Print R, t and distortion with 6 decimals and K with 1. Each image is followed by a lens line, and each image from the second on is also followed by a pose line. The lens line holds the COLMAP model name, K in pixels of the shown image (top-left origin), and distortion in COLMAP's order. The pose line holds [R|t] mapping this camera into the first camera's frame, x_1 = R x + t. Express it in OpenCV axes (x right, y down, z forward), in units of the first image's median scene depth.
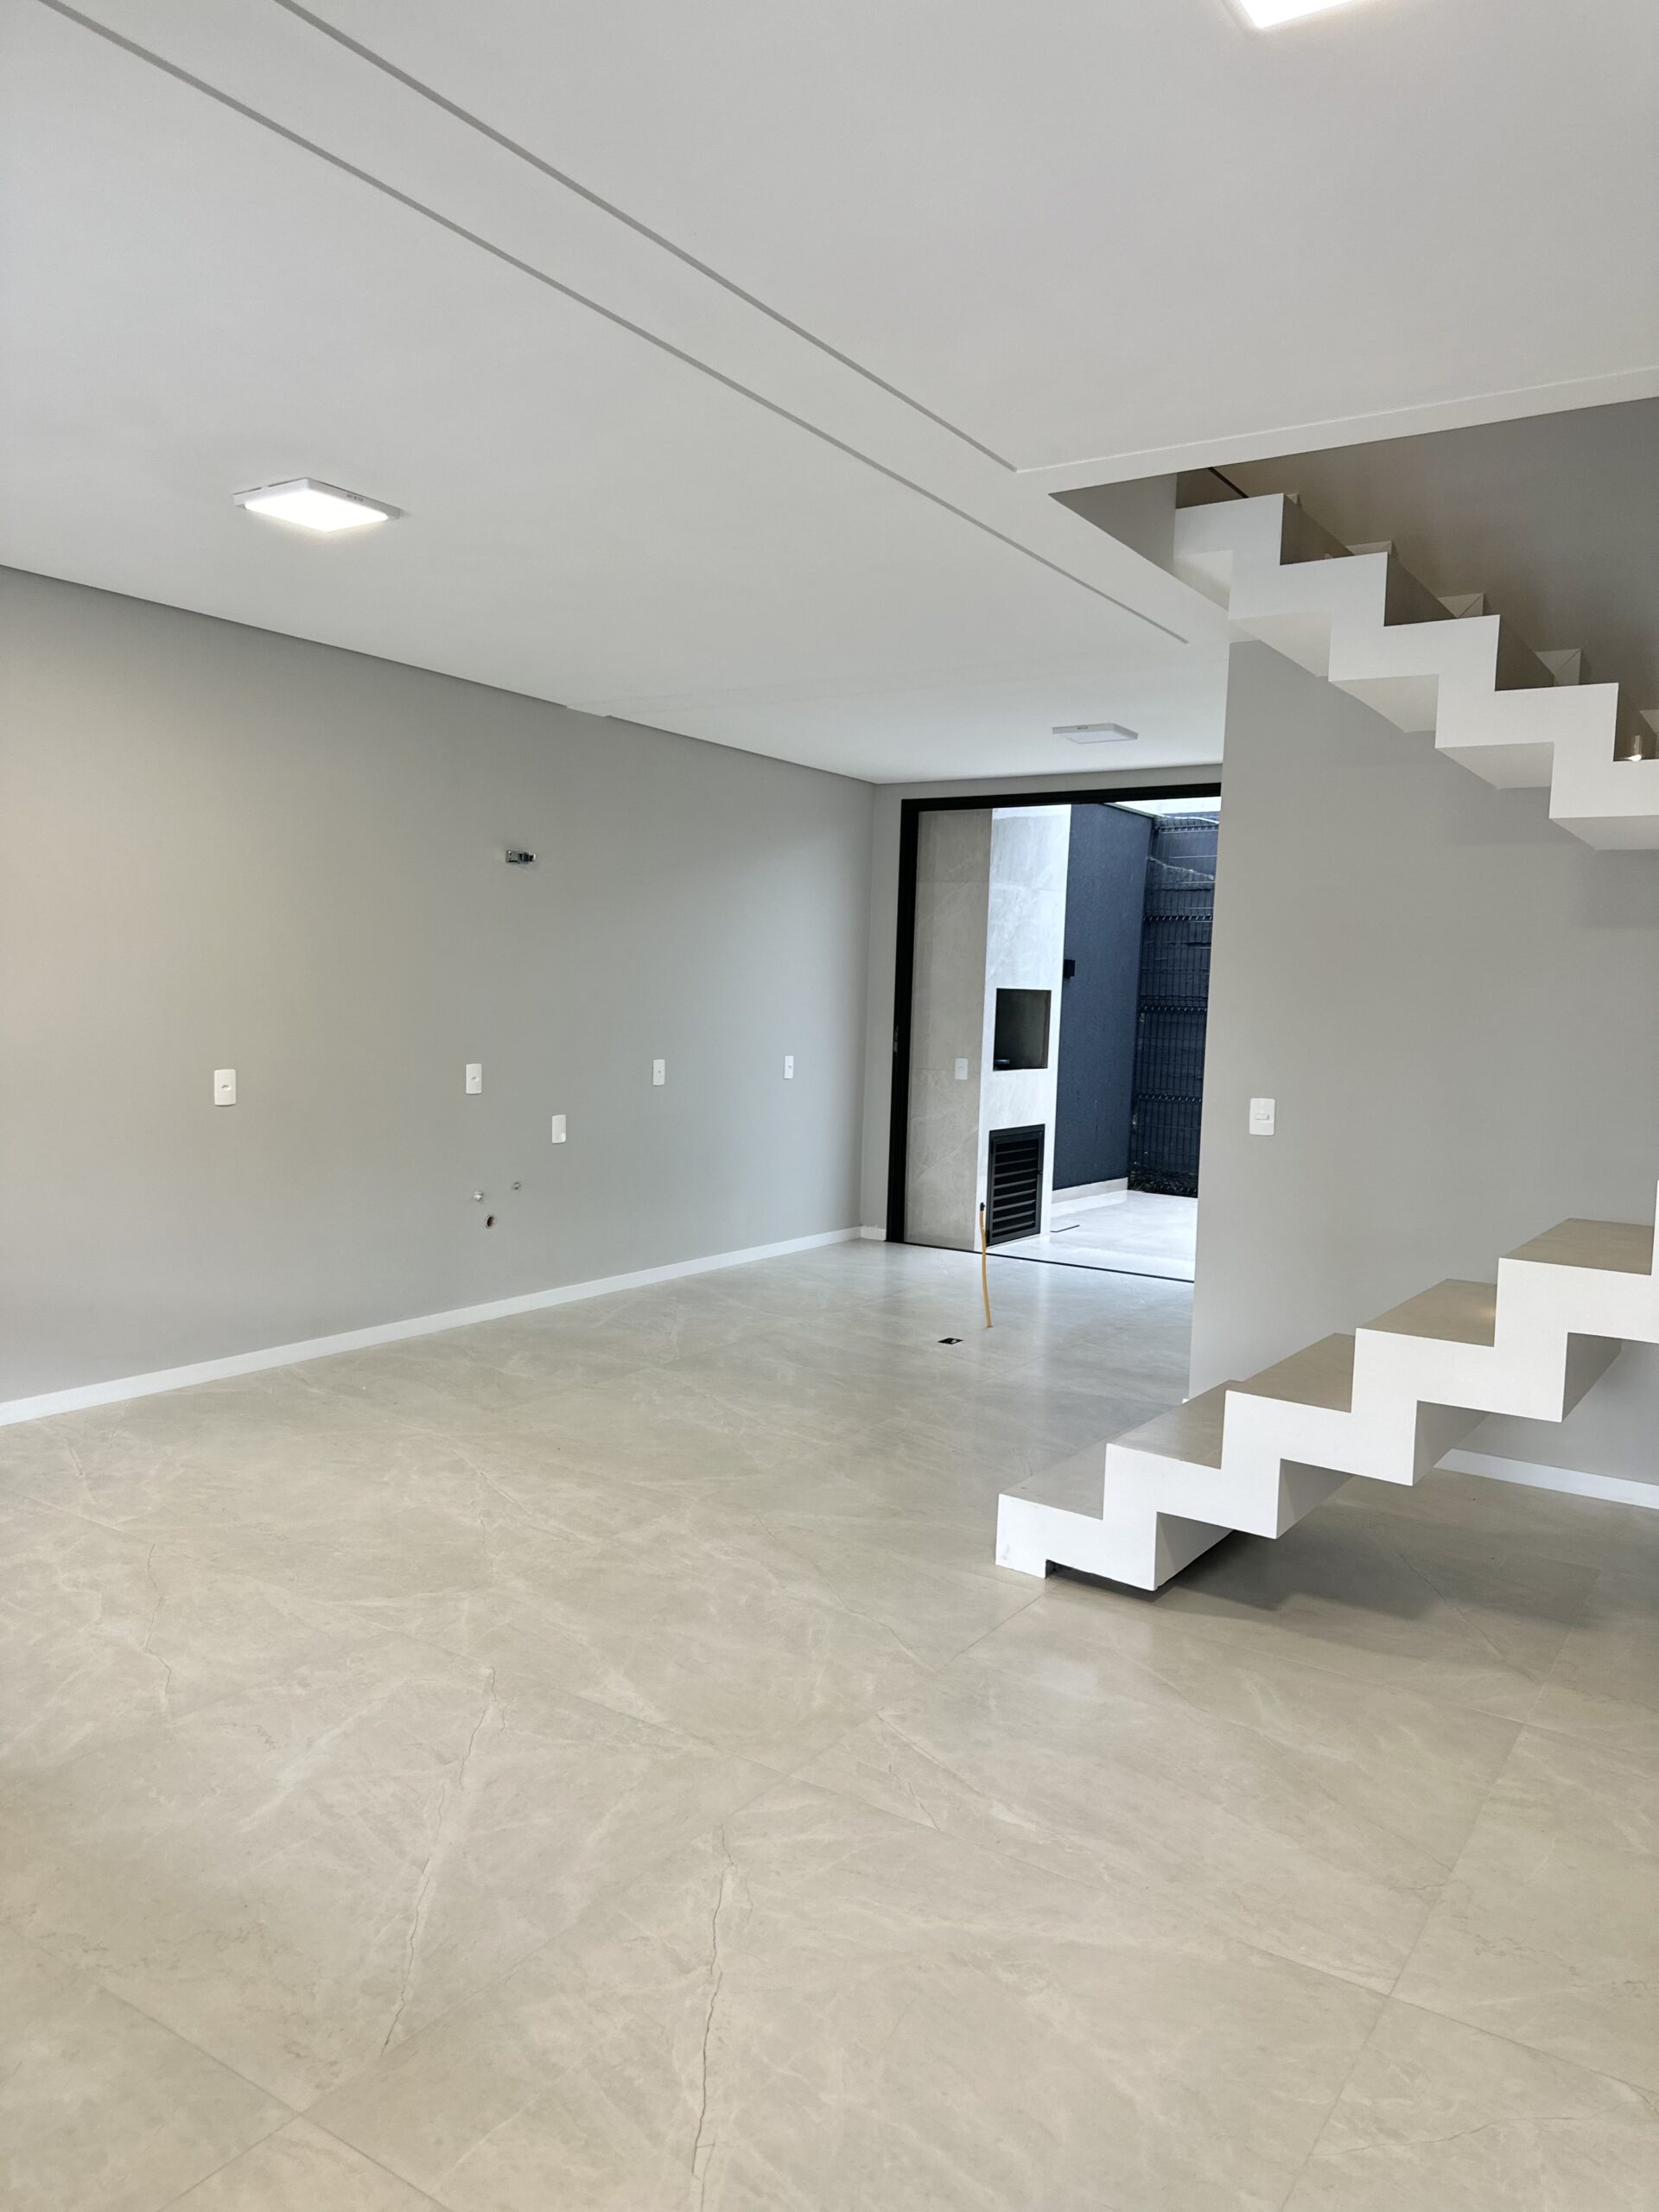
lens RADIAL K [[1553.6, 0, 841.4], [0, 1553.6, 1111.0], [0, 0, 1]] dist [0.072063, -0.082022]
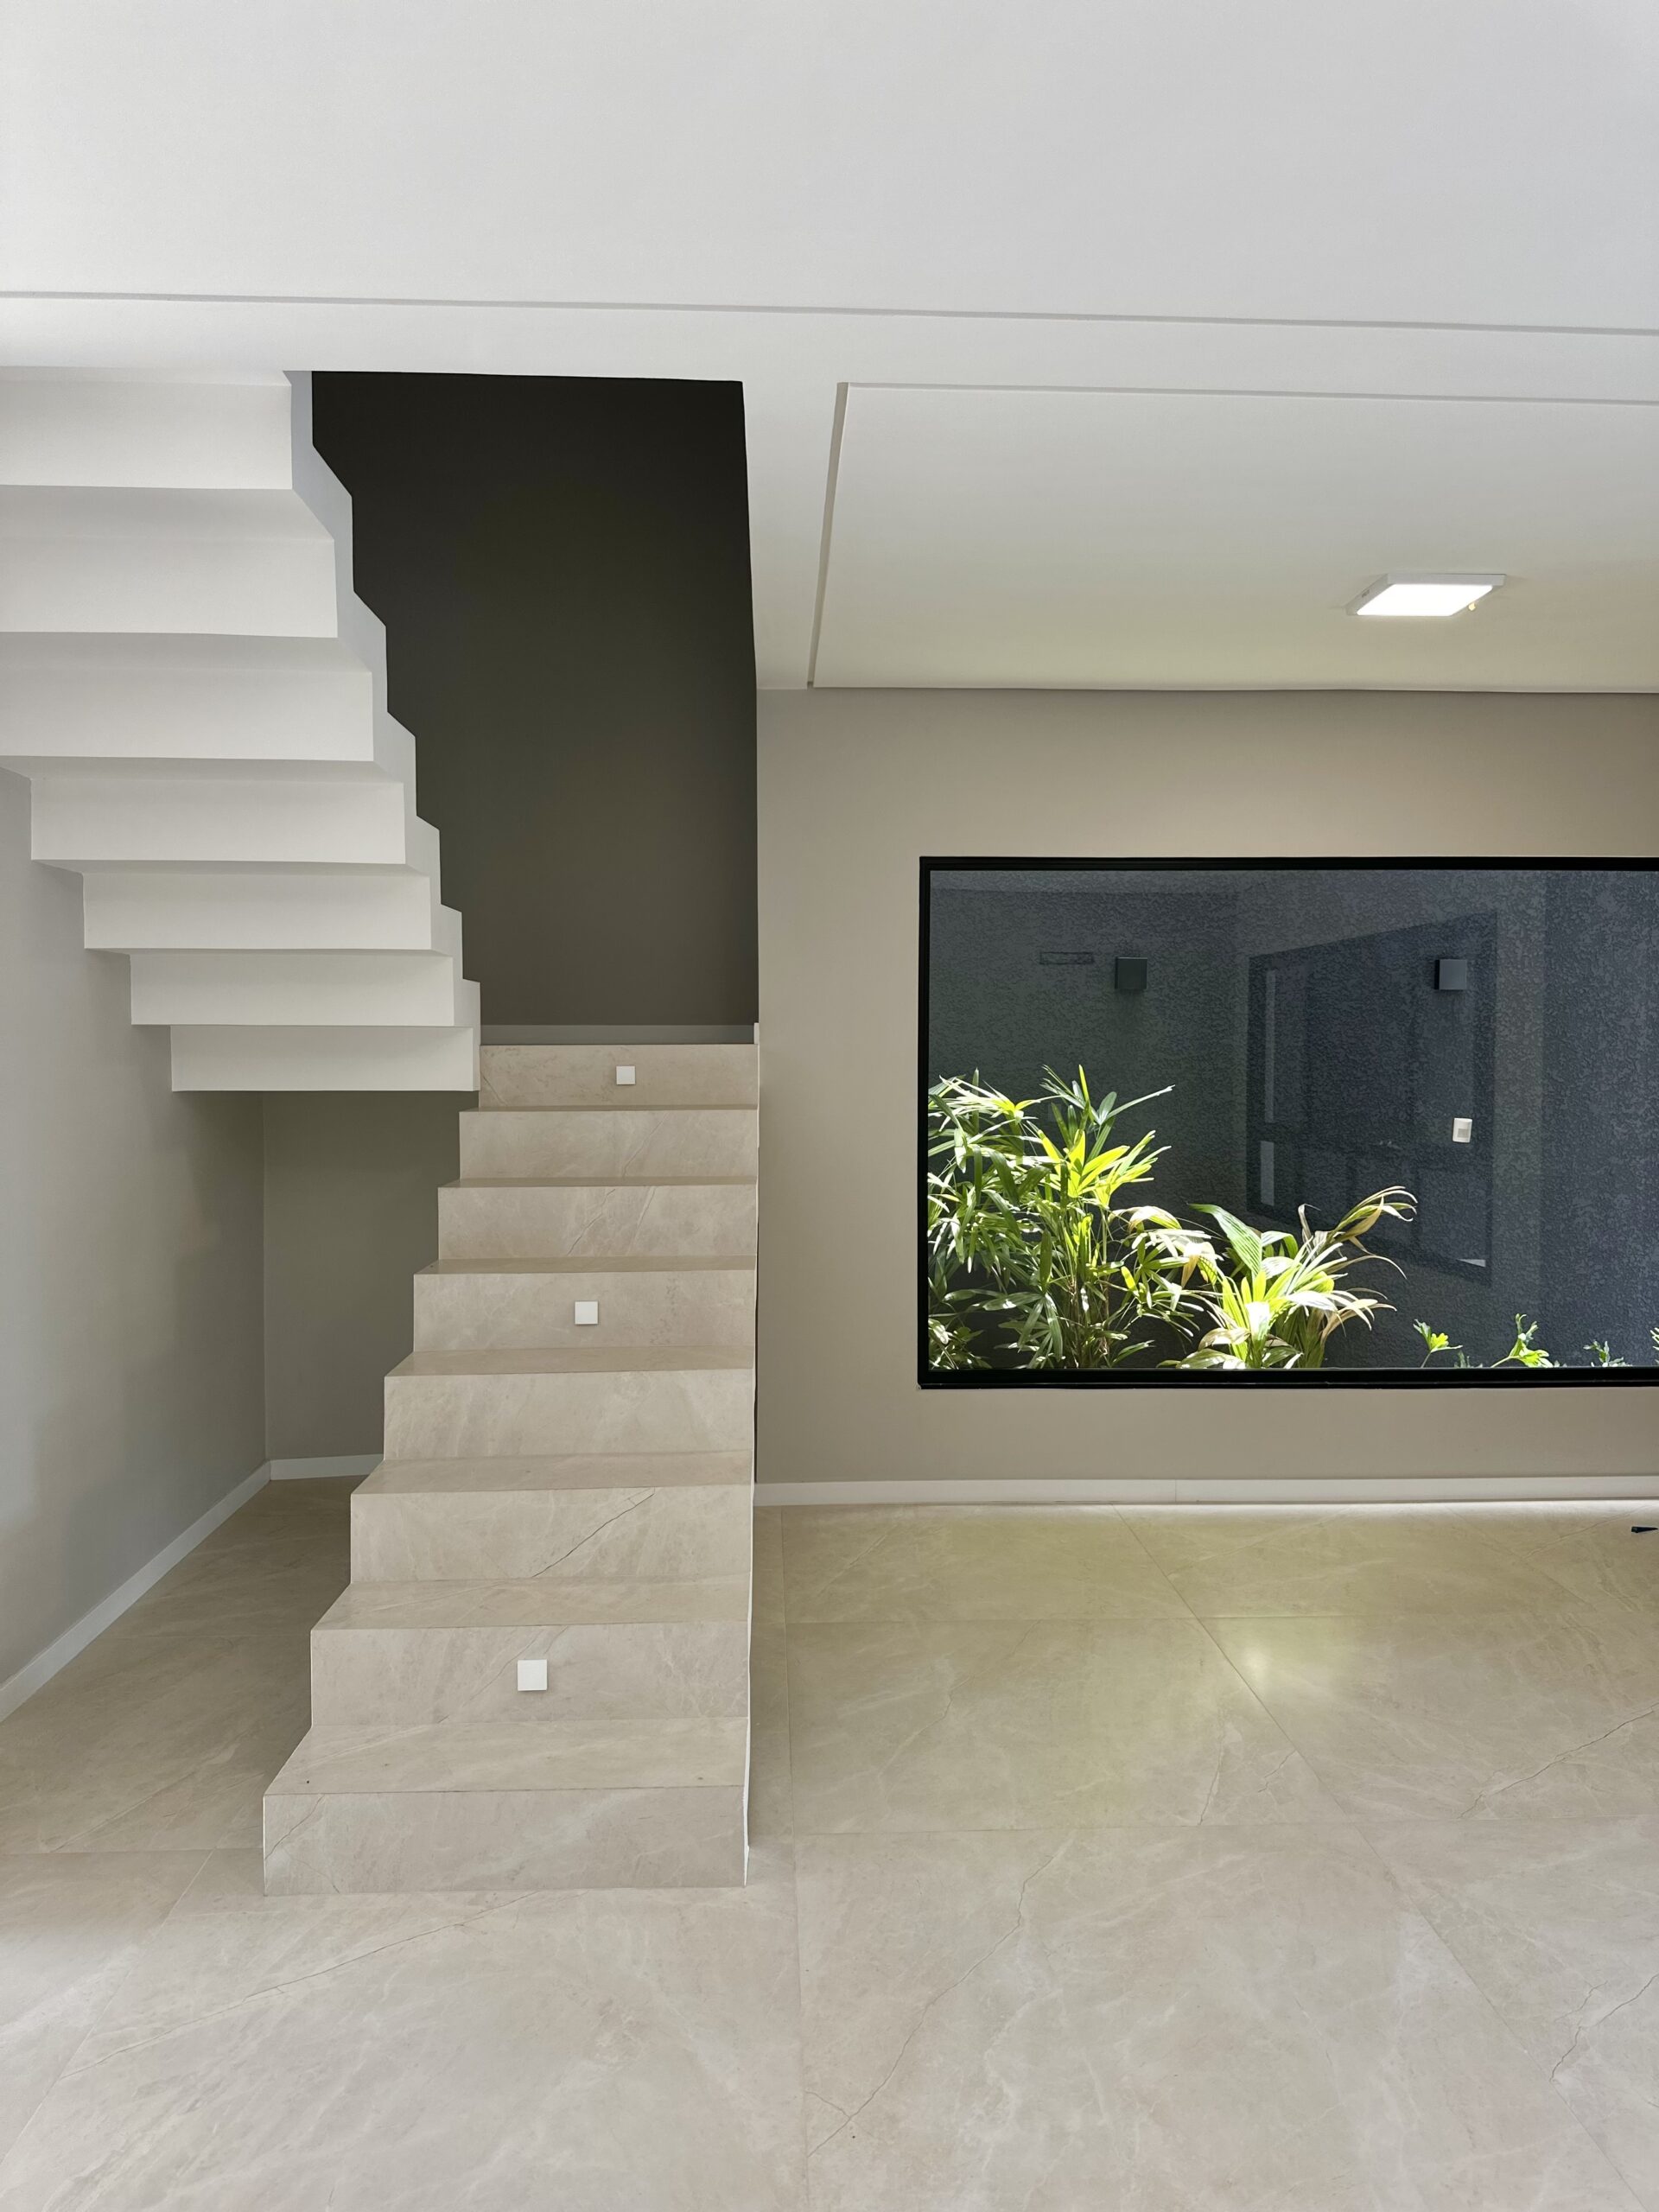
lens RADIAL K [[1553.6, 0, 836.5], [0, 1553.6, 1098.2], [0, 0, 1]] dist [0.072063, -0.082022]
pose [[-0.588106, -0.058511, 0.806665, -0.521385], [0.043272, 0.993675, 0.103623, -0.145645], [-0.807625, 0.095848, -0.581854, 1.476036]]
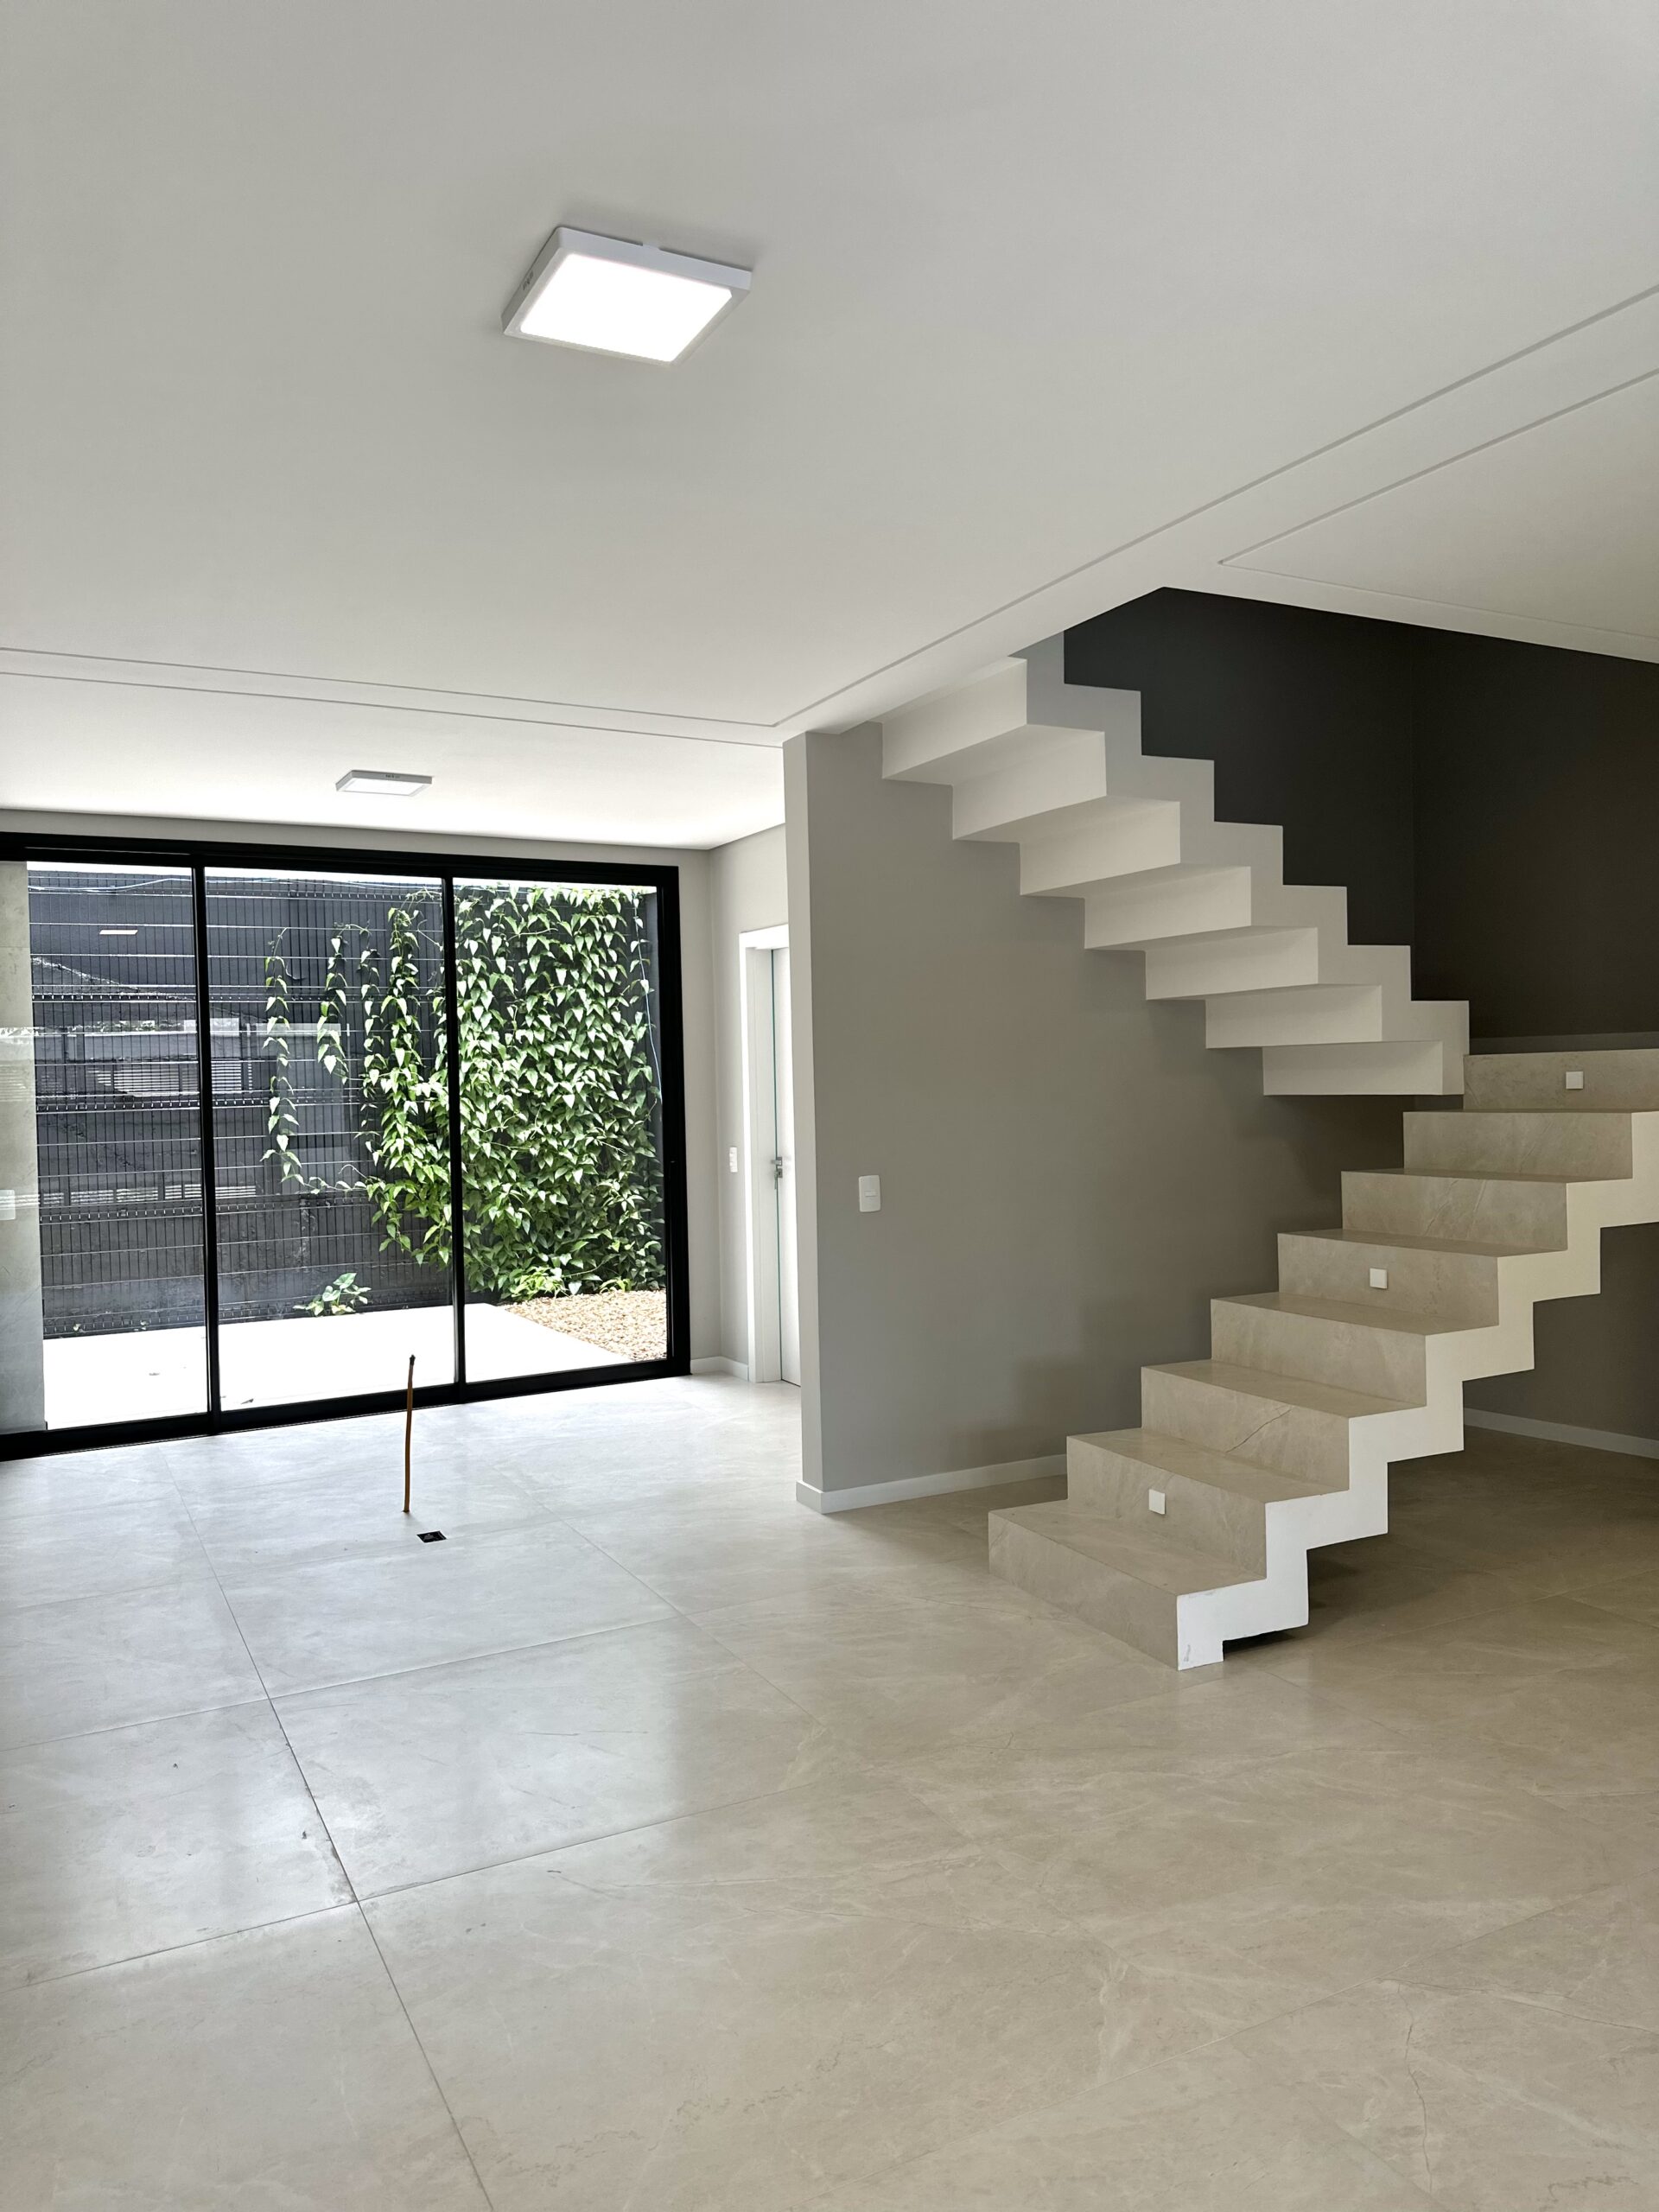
lens RADIAL K [[1553.6, 0, 845.5], [0, 1553.6, 1102.3], [0, 0, 1]] dist [0.072063, -0.082022]
pose [[0.479754, -0.055705, 0.875633, -0.911034], [0.104784, 0.994478, 0.005856, -0.094368], [-0.871124, 0.088943, 0.482942, 0.746441]]
